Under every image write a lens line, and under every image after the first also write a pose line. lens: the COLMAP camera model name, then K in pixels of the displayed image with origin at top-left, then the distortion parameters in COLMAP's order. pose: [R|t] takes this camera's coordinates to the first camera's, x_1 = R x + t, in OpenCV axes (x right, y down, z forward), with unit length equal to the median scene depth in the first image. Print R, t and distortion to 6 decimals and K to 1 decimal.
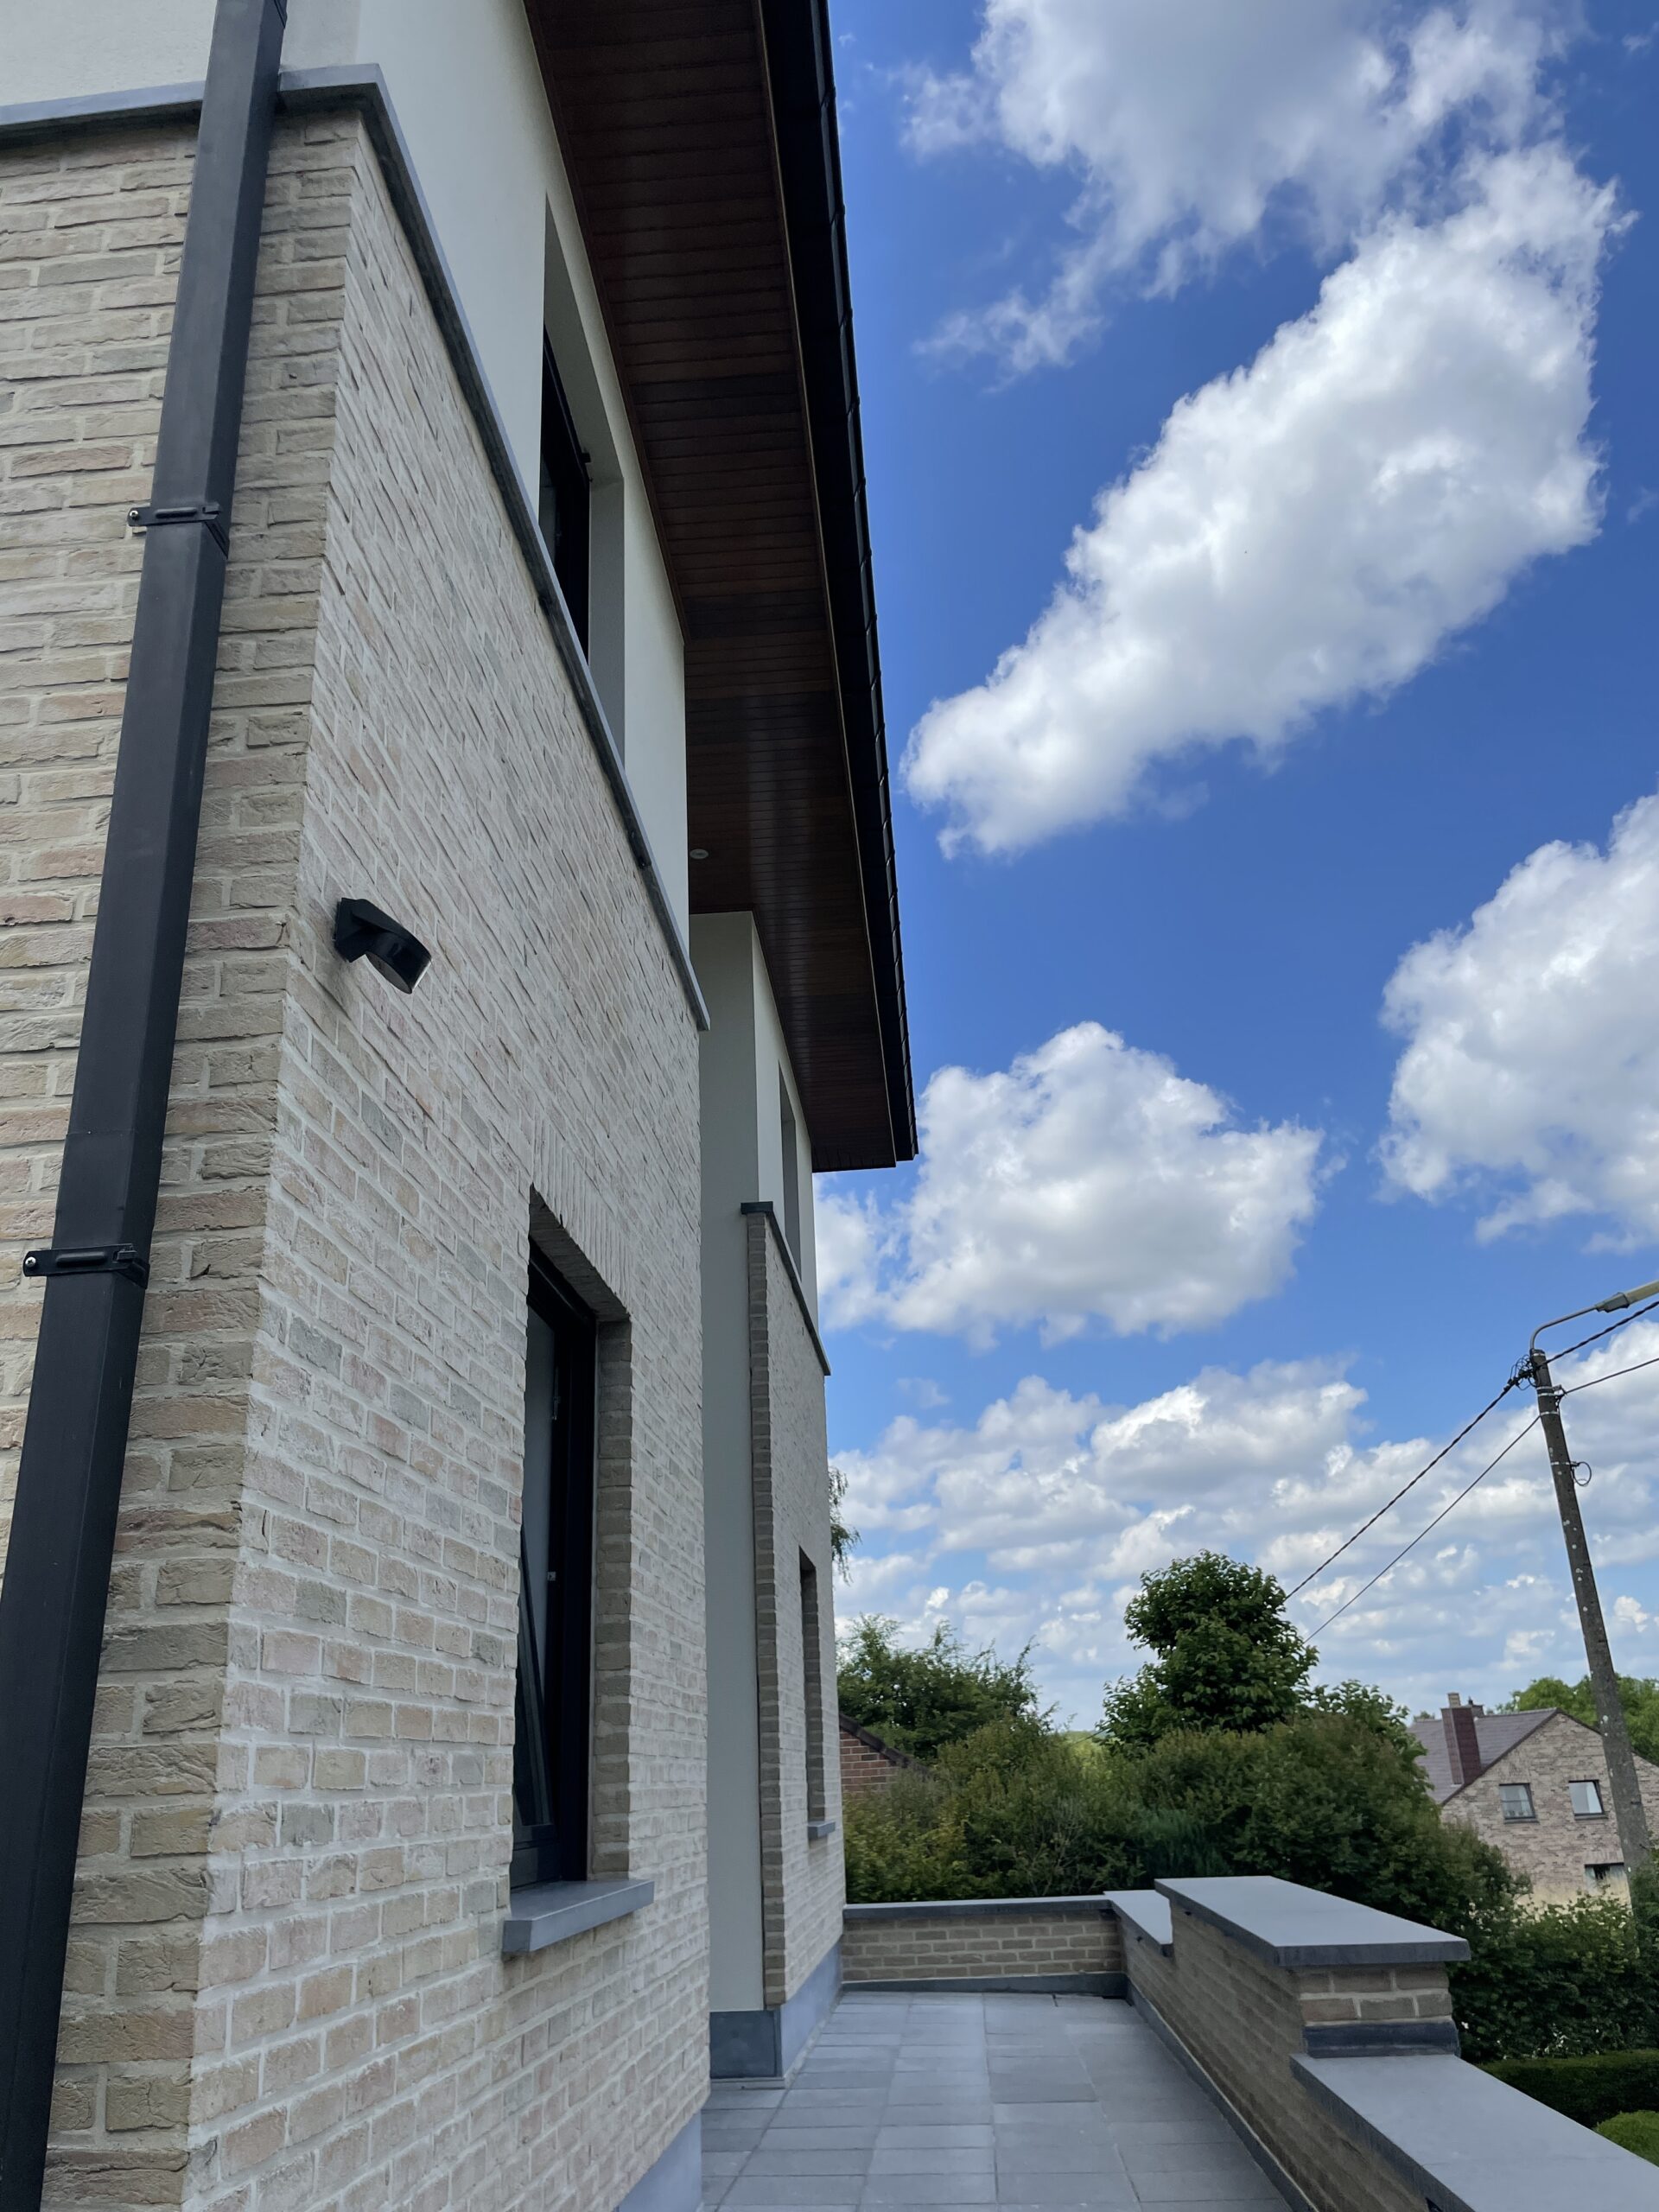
lens RADIAL K [[1686.8, 0, 841.7], [0, 1686.8, 1086.4], [0, 0, 1]] dist [0.099587, -0.141777]
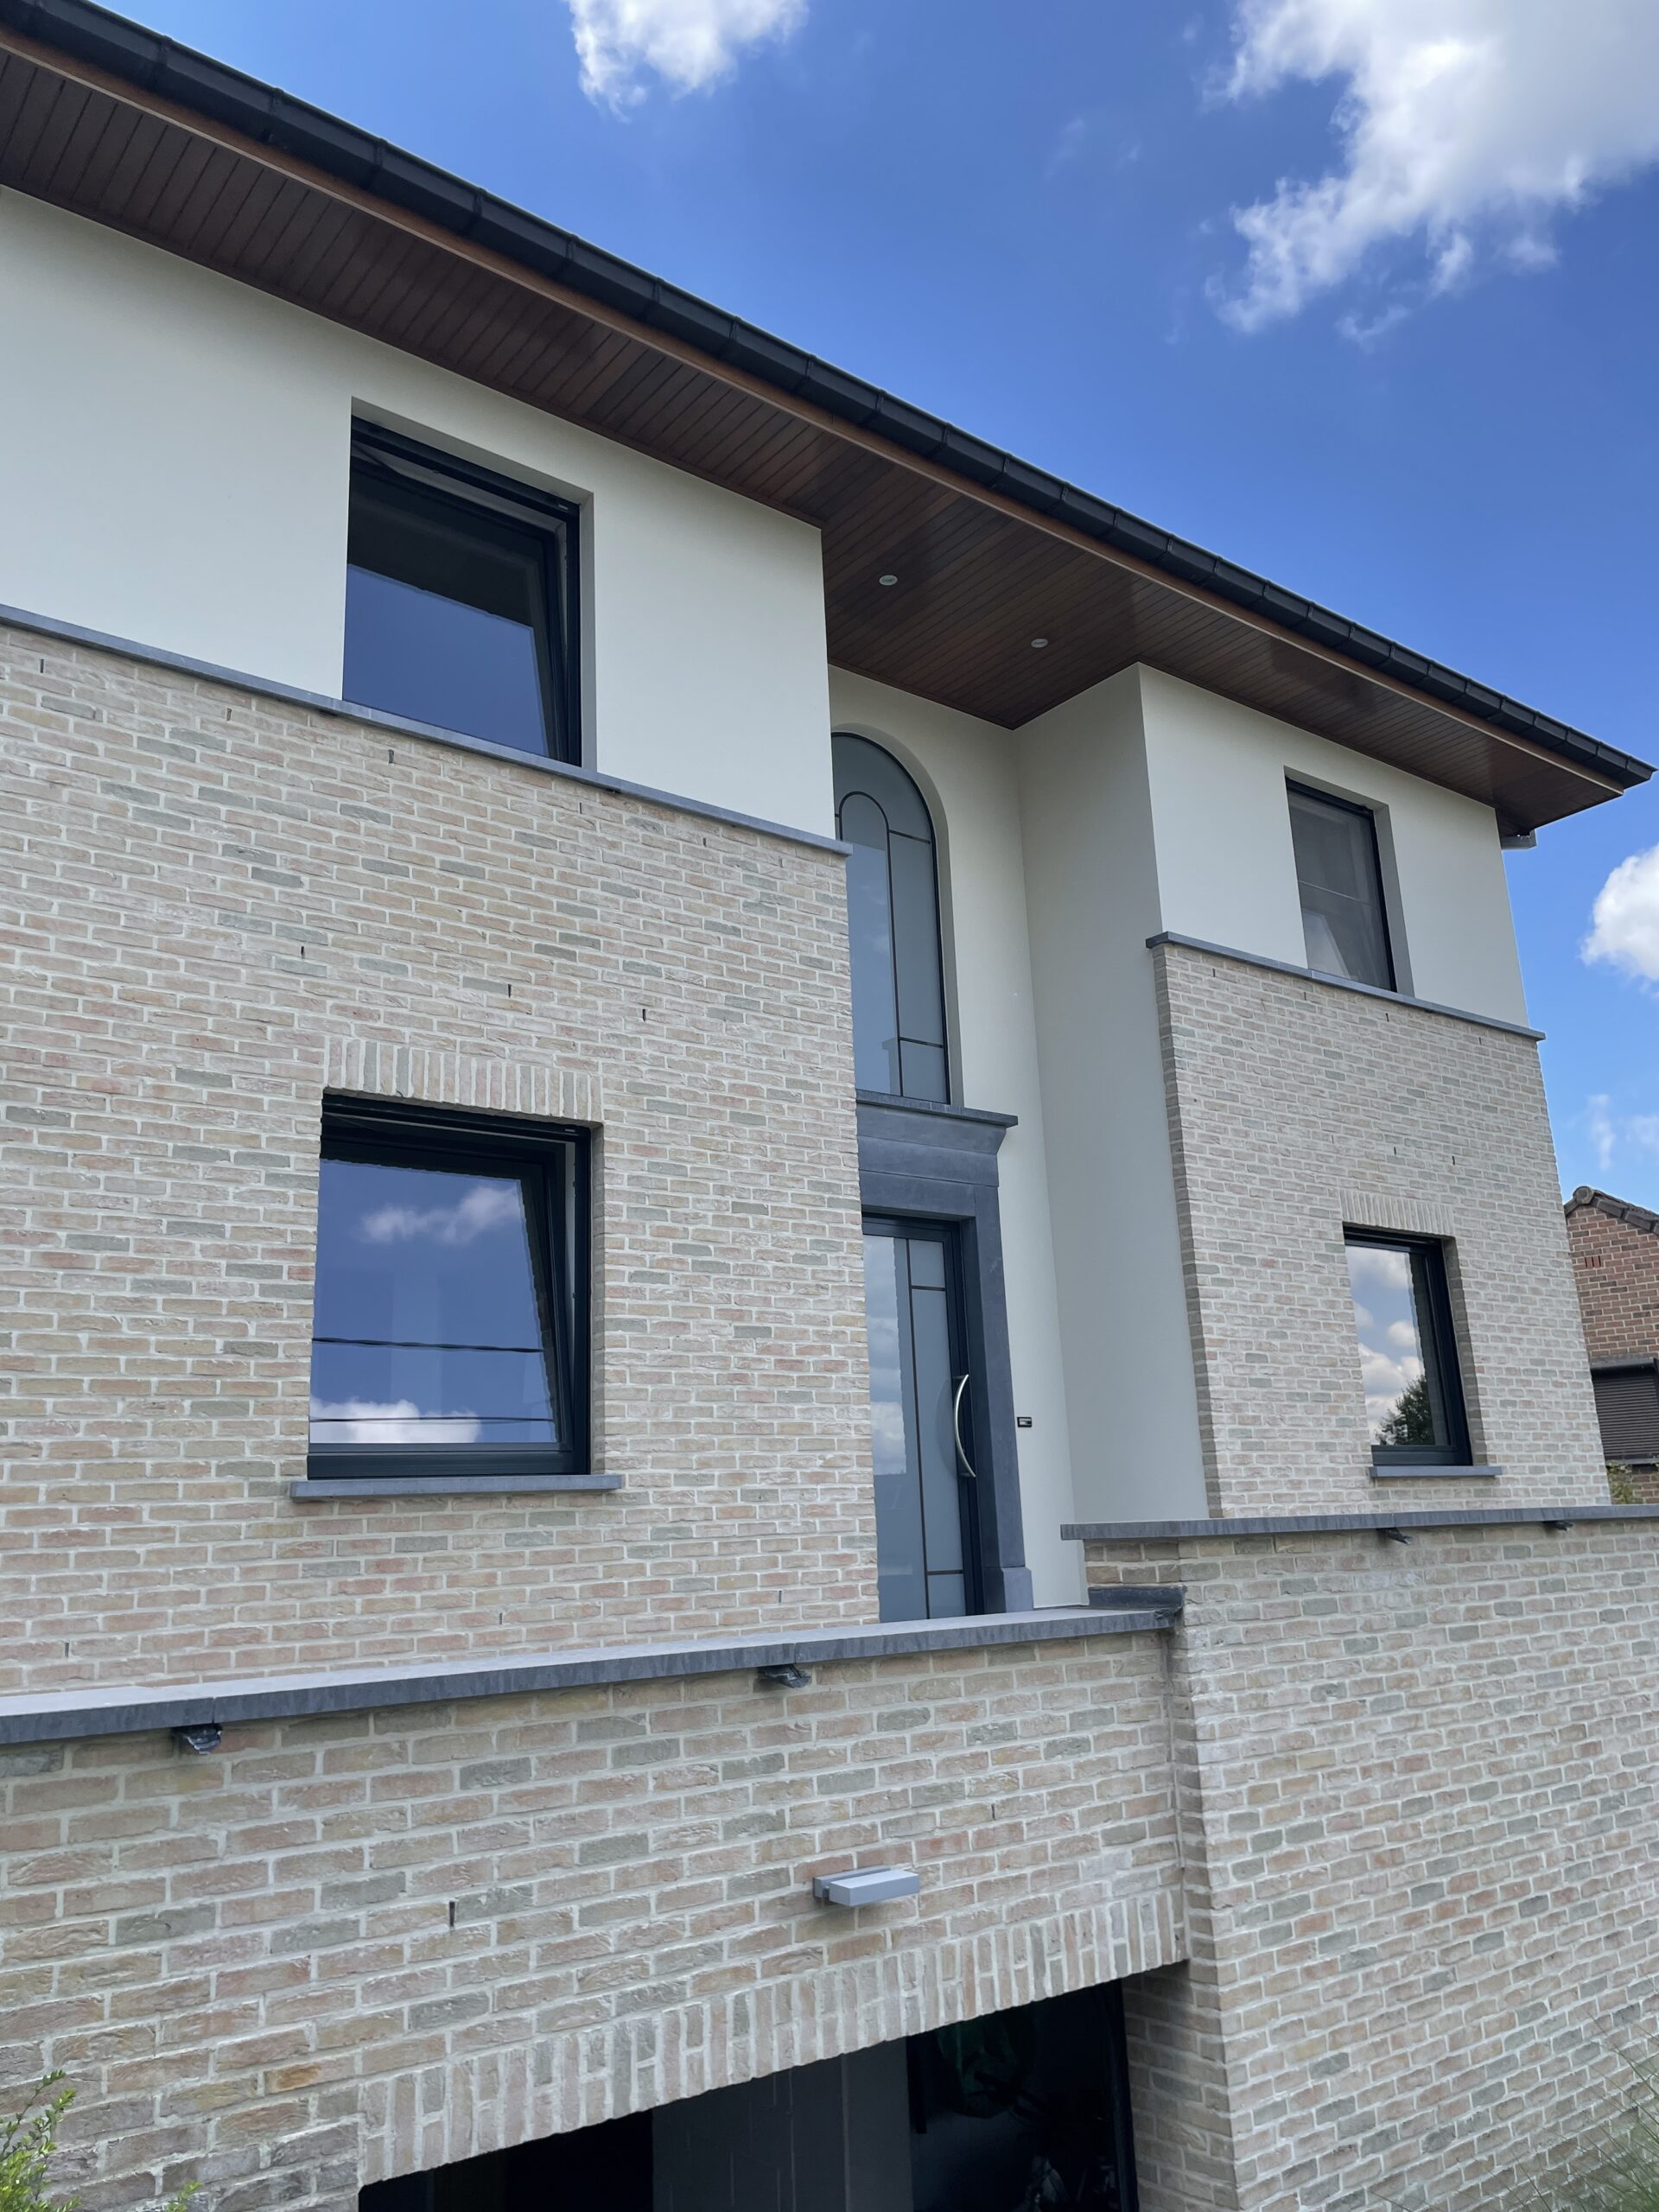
lens RADIAL K [[1686.8, 0, 841.7], [0, 1686.8, 1086.4], [0, 0, 1]] dist [0.099587, -0.141777]
pose [[0.674052, -0.179513, -0.716539, 1.132436], [0.294211, 0.955004, 0.037510, 0.120108], [0.677564, -0.236098, 0.696538, 0.135672]]
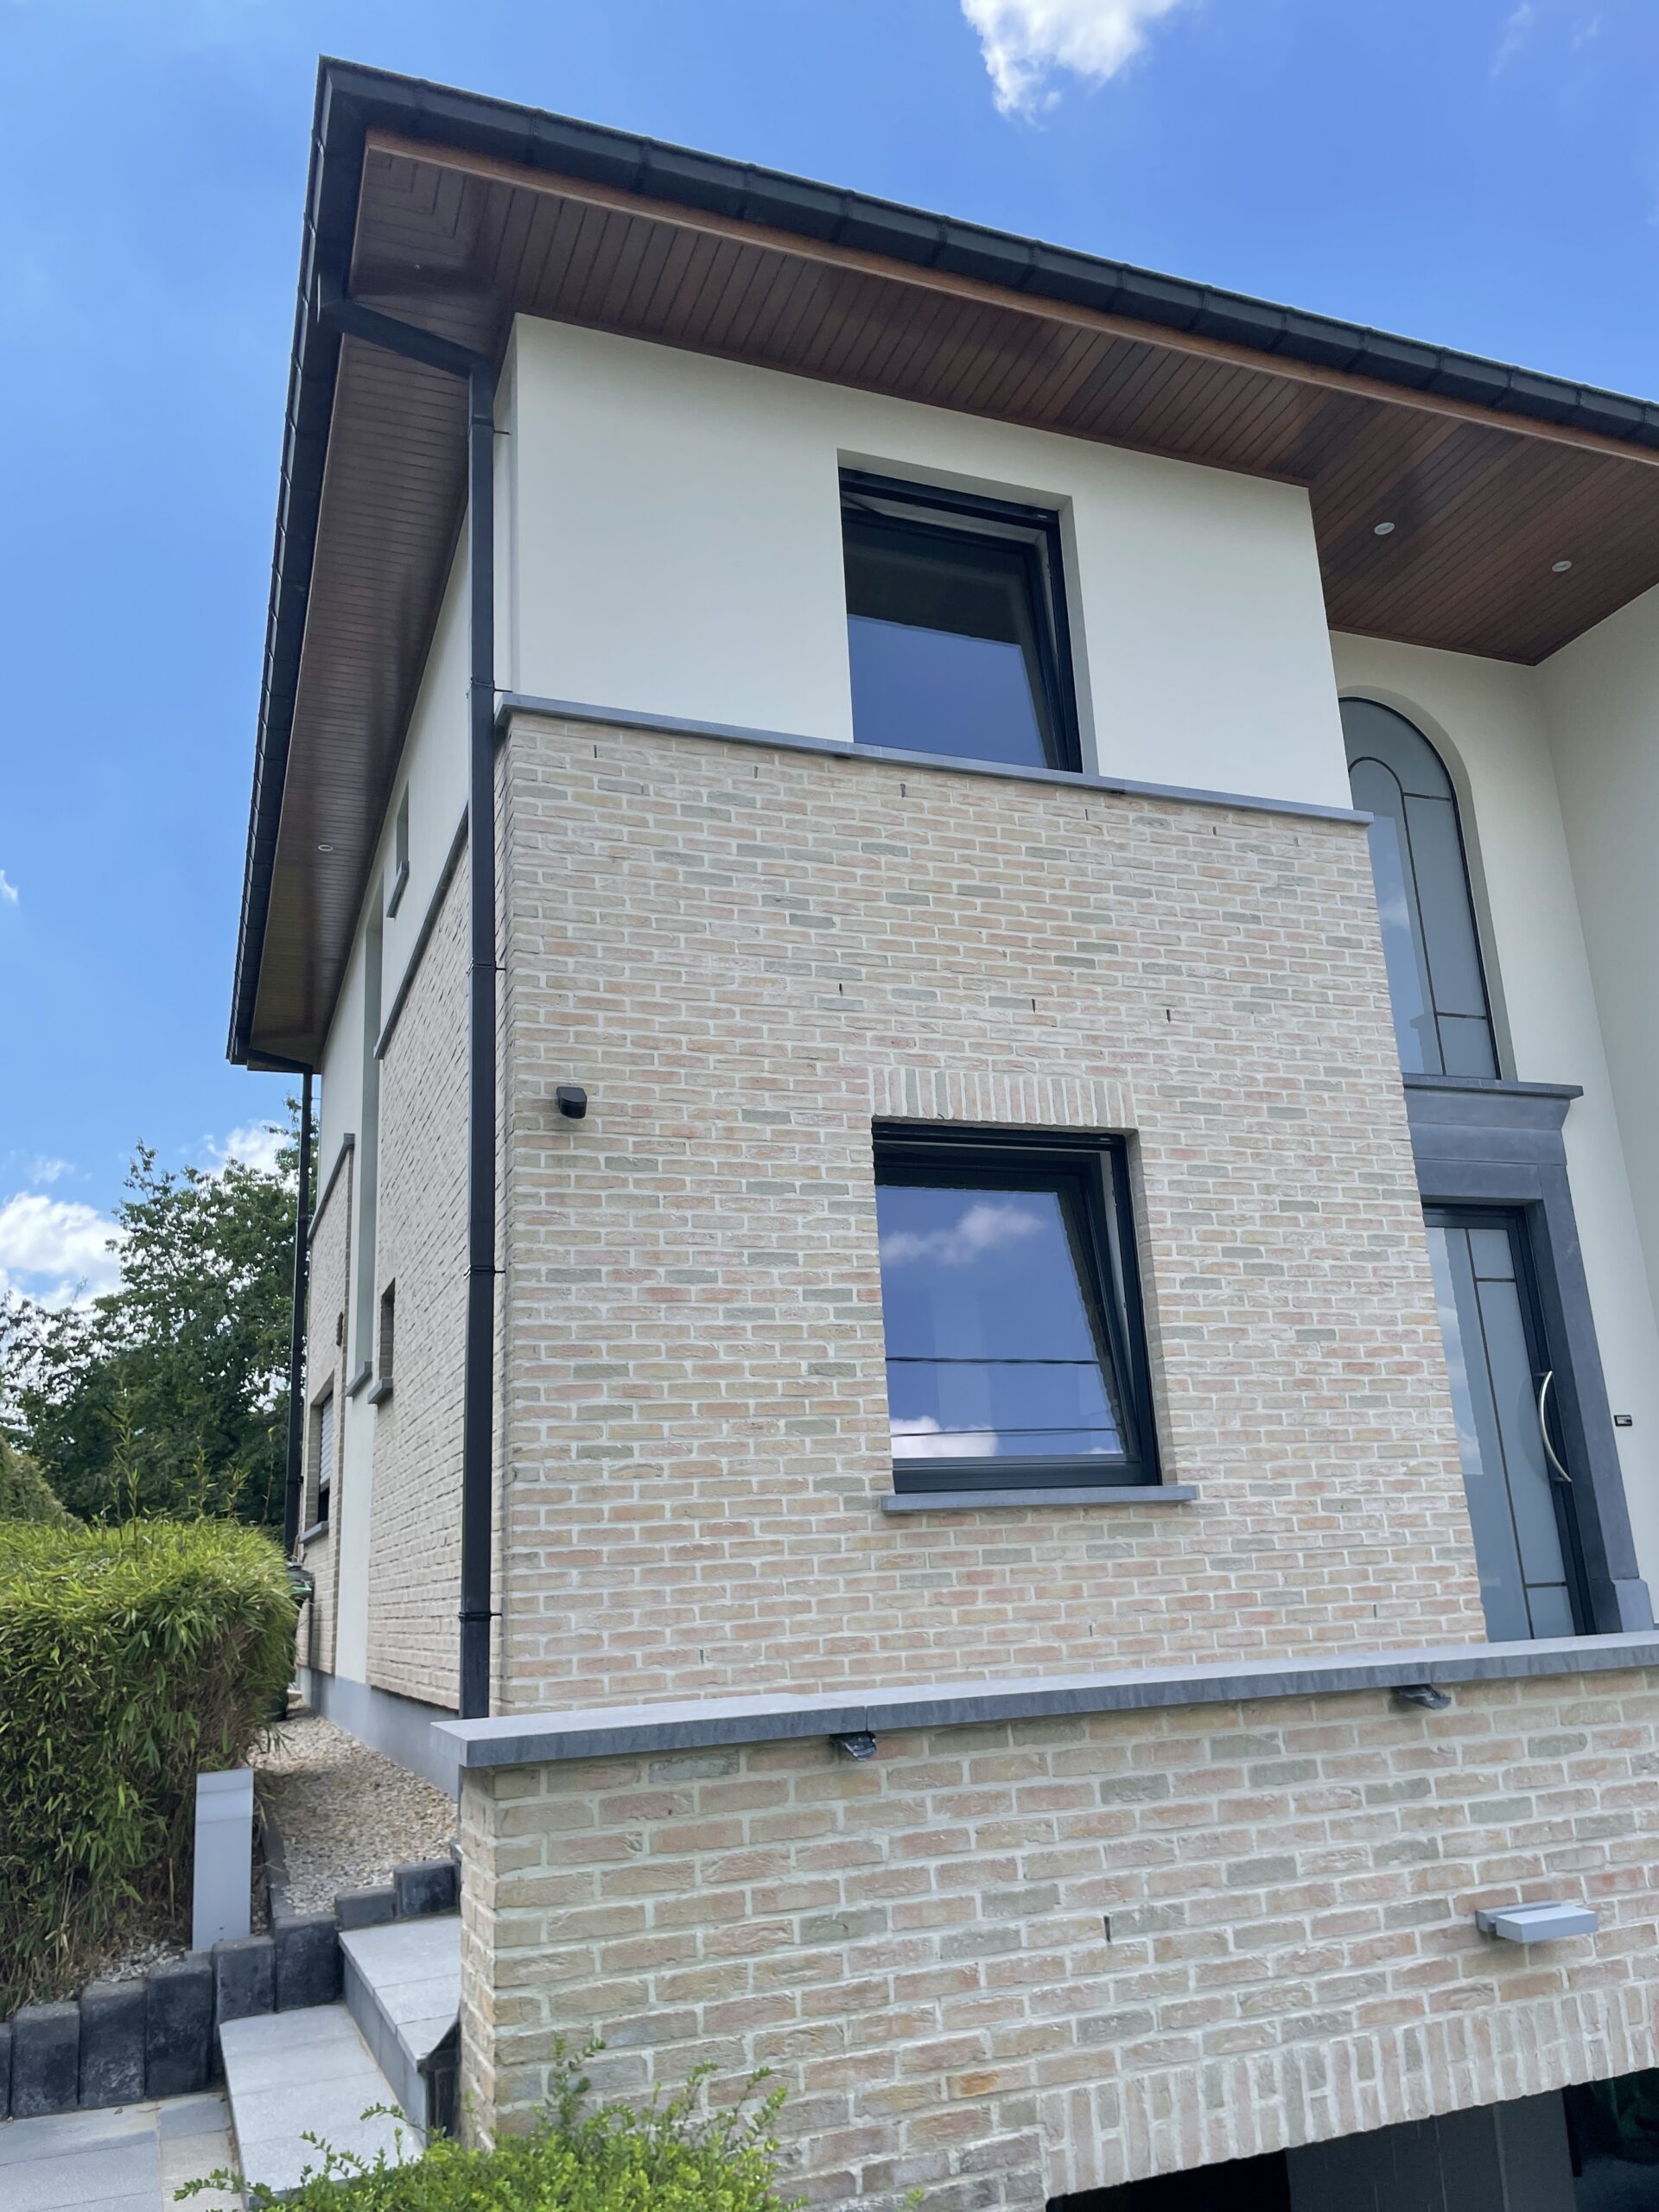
lens RADIAL K [[1682.8, 0, 829.5], [0, 1682.8, 1106.0], [0, 0, 1]] dist [0.095018, -0.133182]
pose [[0.426221, -0.224376, -0.876351, 1.089633], [0.374992, 0.925421, -0.054560, 0.105065], [0.823236, -0.305370, 0.478573, 0.106362]]
